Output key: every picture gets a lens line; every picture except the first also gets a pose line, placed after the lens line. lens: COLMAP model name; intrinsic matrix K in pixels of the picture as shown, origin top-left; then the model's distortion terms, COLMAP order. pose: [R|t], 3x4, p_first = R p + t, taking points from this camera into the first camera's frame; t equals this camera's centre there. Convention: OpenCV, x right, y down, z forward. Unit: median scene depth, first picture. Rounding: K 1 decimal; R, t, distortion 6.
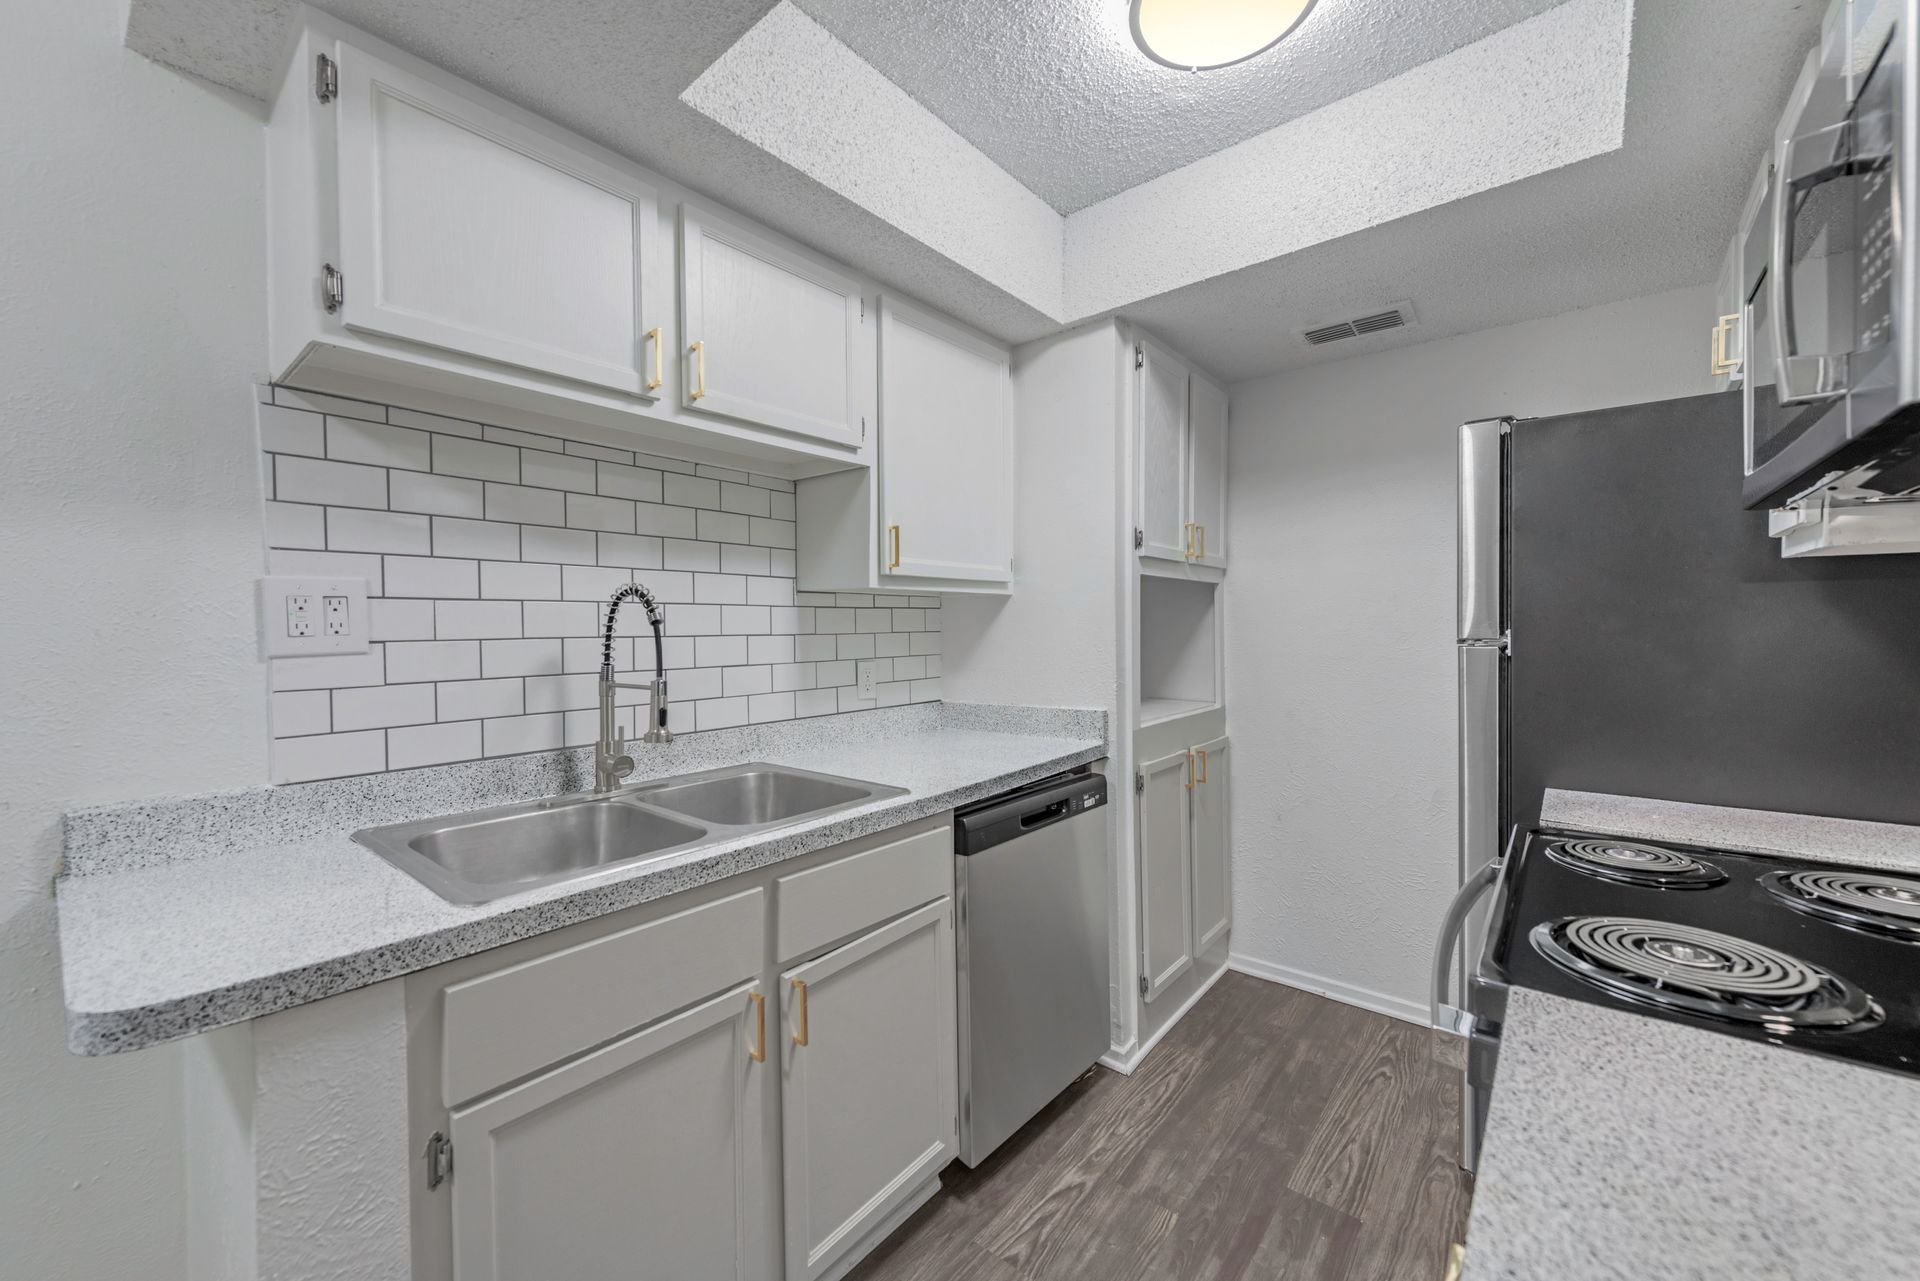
lens RADIAL K [[745.6, 0, 968.6], [0, 745.6, 632.9], [0, 0, 1]] dist [-0.000365, -0.000156]
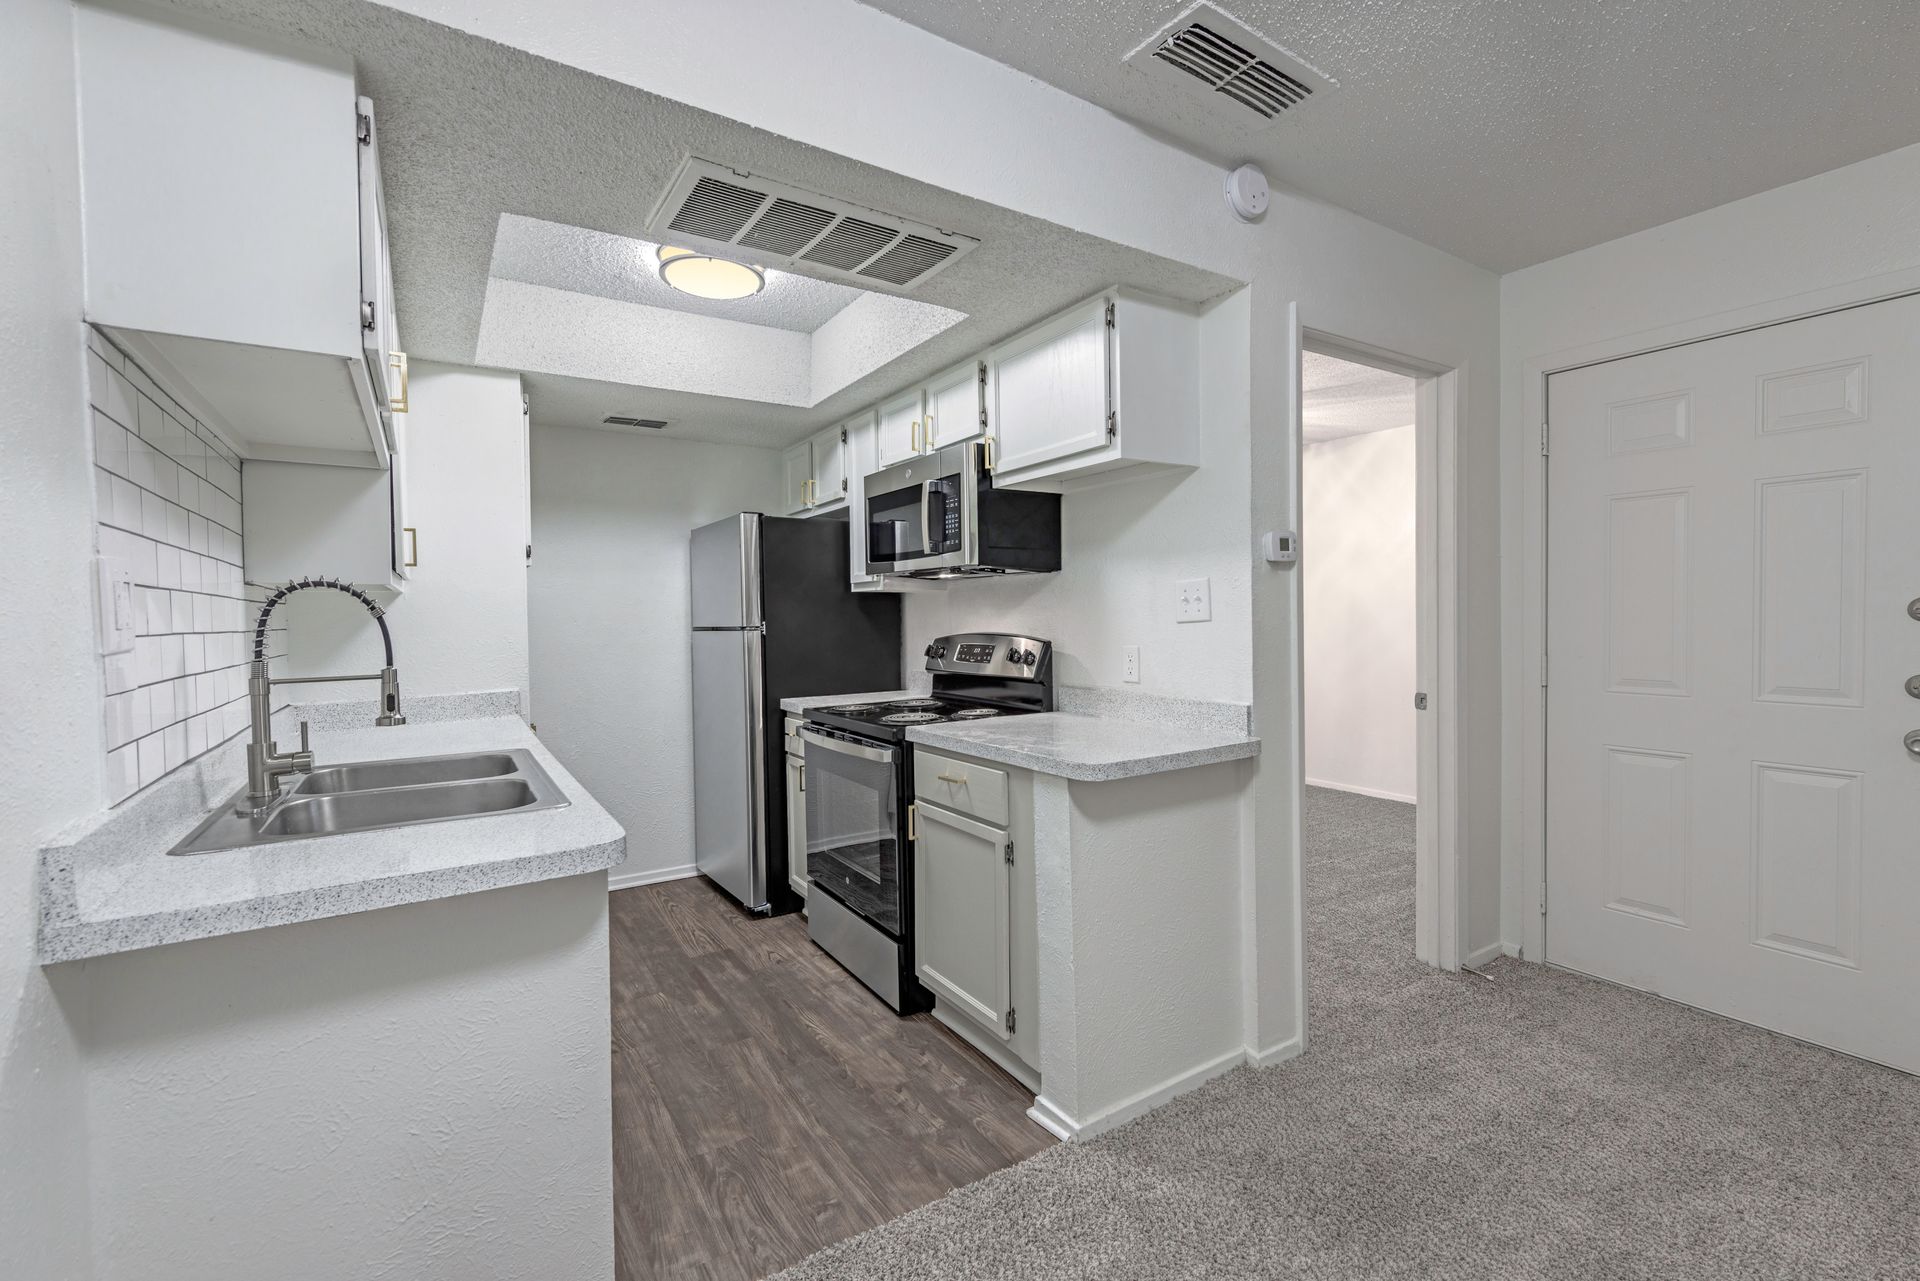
lens RADIAL K [[800.0, 0, 953.5], [0, 800.0, 625.8], [0, 0, 1]] dist [-0.001001, -0.000092]
pose [[0.311997, -0.007801, 0.950051, -1.124236], [0.019526, 0.999808, 0.001797, 0.012158], [-0.949882, 0.017990, 0.312090, -0.132551]]
